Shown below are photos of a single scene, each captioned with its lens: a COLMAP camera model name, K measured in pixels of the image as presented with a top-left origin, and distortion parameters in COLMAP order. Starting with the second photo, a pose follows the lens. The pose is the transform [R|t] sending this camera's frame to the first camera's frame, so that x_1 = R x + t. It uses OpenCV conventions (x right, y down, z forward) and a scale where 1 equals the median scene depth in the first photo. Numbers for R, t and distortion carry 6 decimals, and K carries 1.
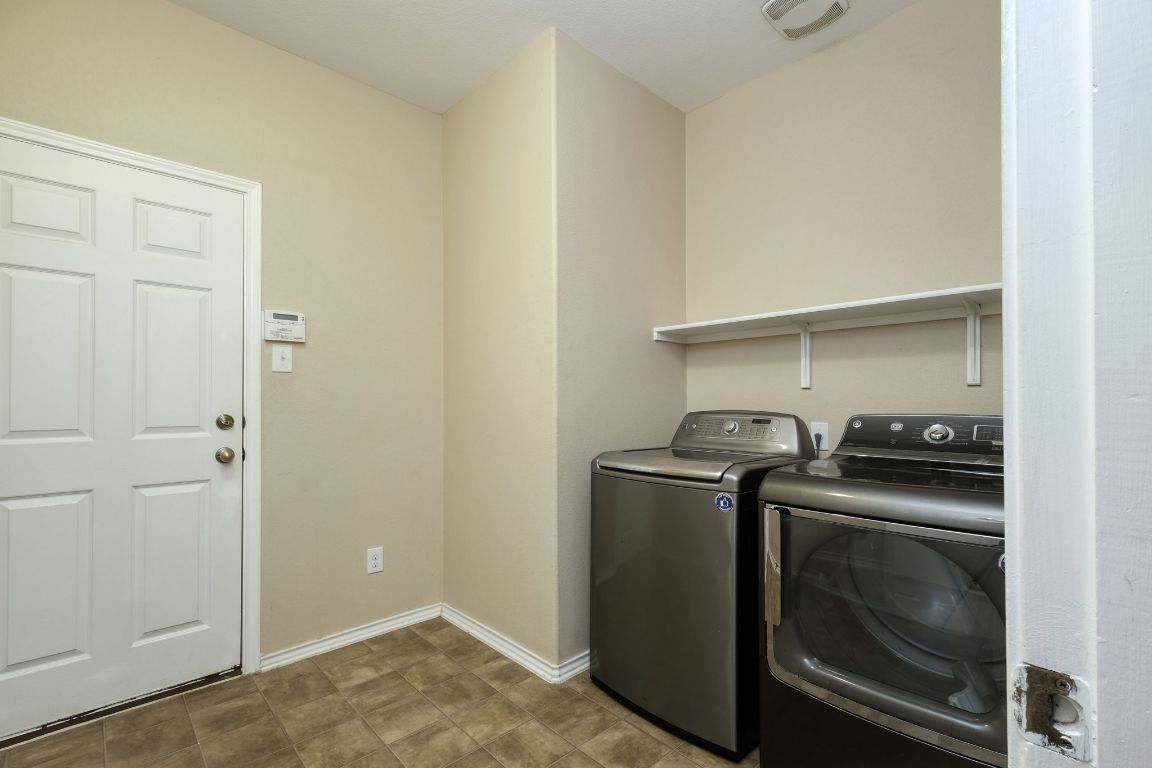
lens RADIAL K [[539.5, 0, 575.4], [0, 539.5, 397.4], [0, 0, 1]] dist [-0.000216, -0.000409]
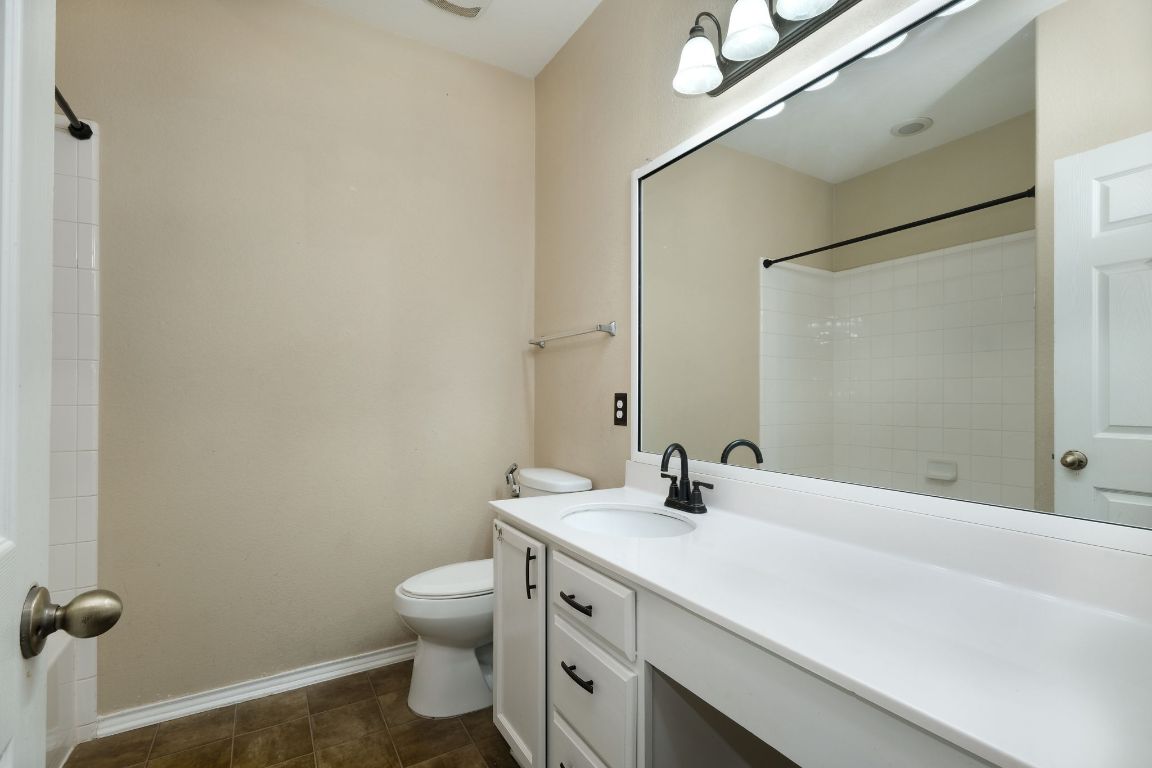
lens RADIAL K [[539.5, 0, 575.4], [0, 539.5, 397.4], [0, 0, 1]] dist [-0.000216, -0.000409]
pose [[-0.243422, -0.002343, -0.969918, 0.229697], [0.003079, 0.999990, -0.003188, 0.025035], [0.969916, -0.003763, -0.243412, 0.640819]]
